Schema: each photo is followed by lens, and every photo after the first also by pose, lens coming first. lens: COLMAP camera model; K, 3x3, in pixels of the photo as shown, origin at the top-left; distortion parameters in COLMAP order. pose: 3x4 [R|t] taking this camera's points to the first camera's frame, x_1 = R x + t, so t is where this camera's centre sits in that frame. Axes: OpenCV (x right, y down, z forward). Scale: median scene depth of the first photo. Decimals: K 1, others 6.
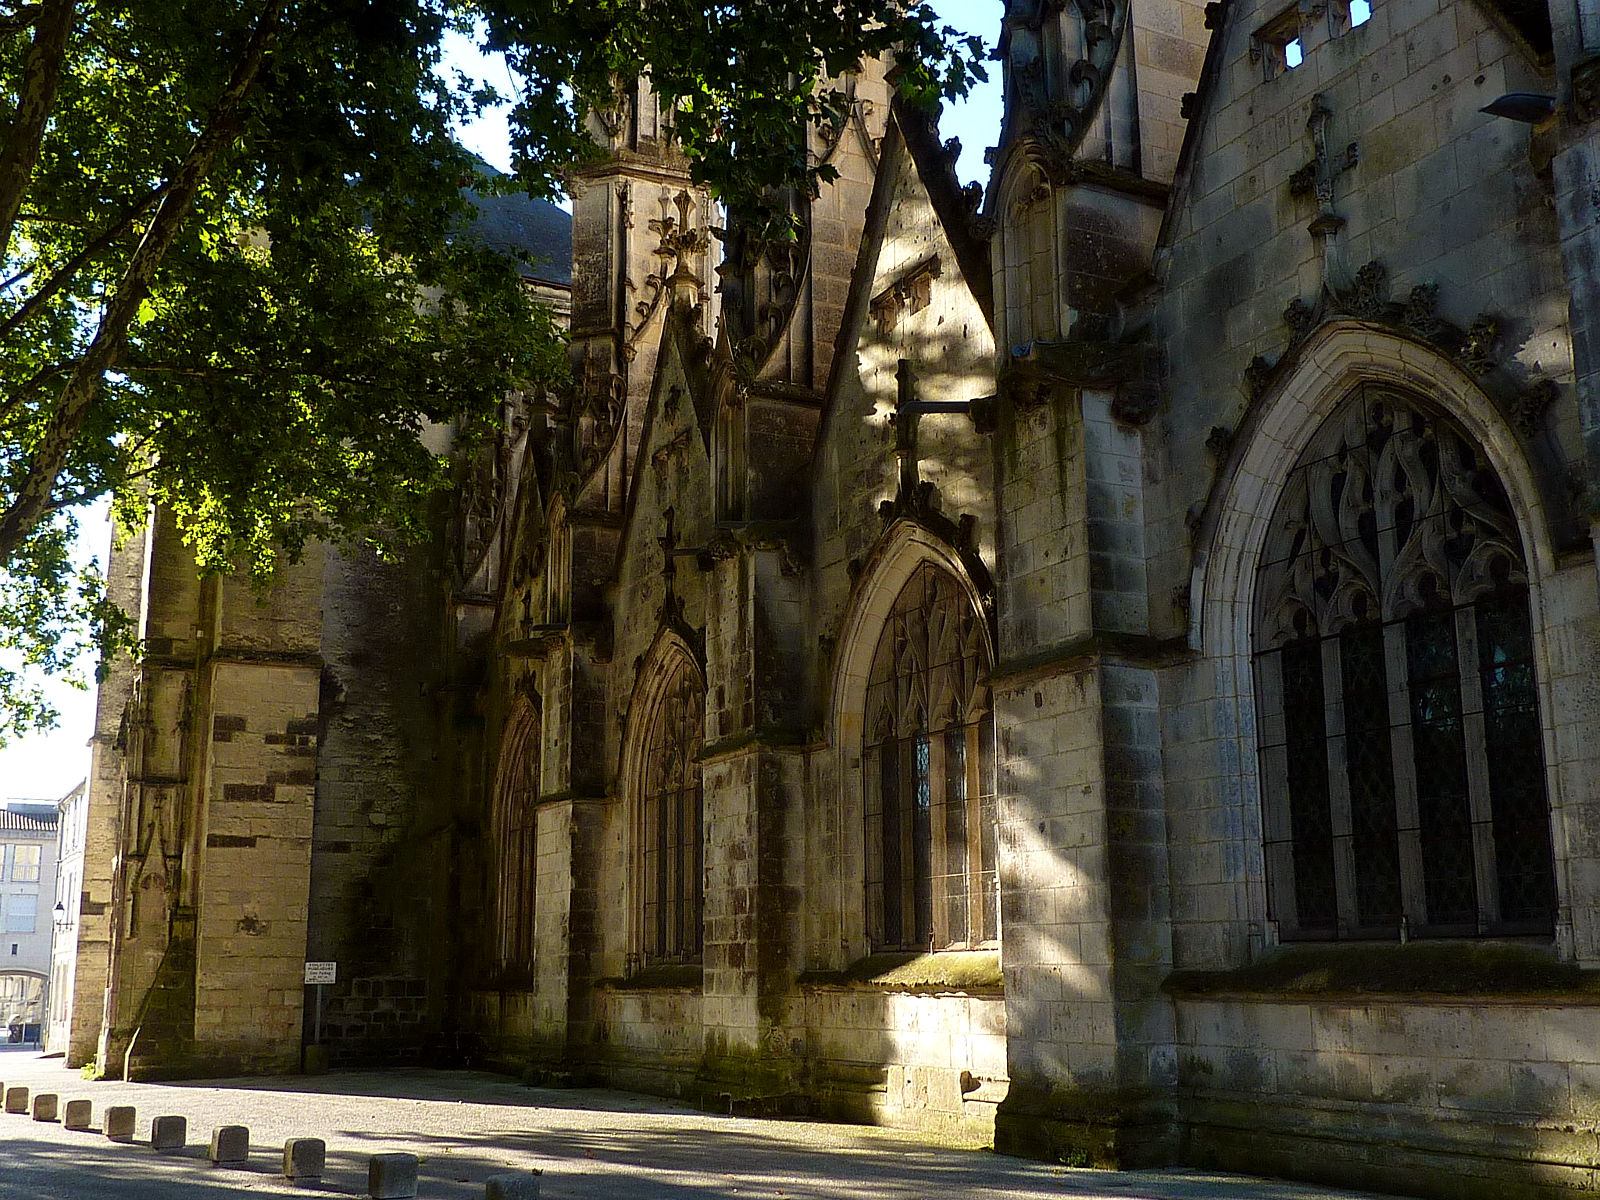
lens RADIAL K [[1743.2, 0, 811.2], [0, 1743.2, 596.7], [0, 0, 1]] dist [-0.017671, 0.000000]
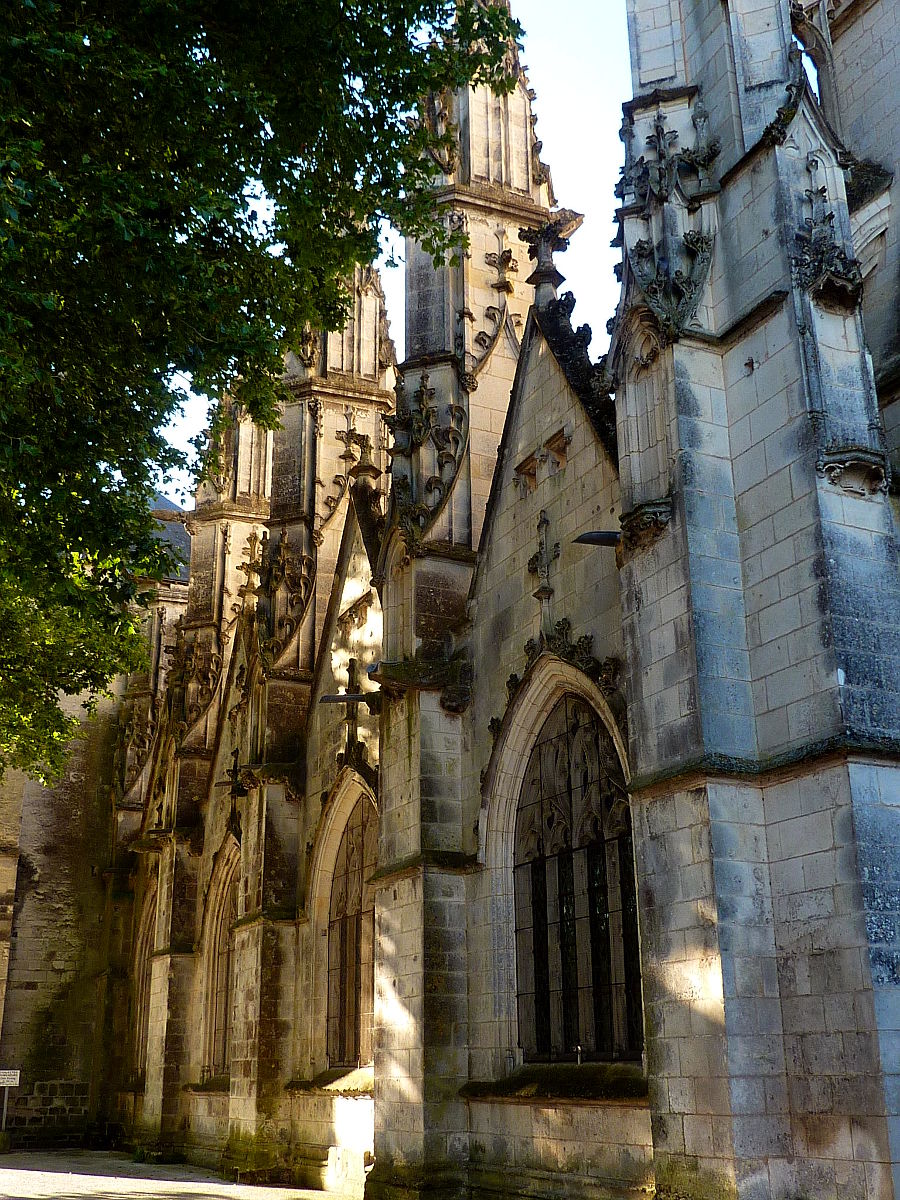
lens RADIAL K [[1307.4, 0, 439.8], [0, 1307.4, 599.4], [0, 0, 1]] dist [-0.017671, 0.000000]
pose [[0.999400, -0.010909, -0.032878, 0.174693], [0.006284, 0.990465, -0.137619, -0.032454], [0.034066, 0.137330, 0.989939, -0.131549]]
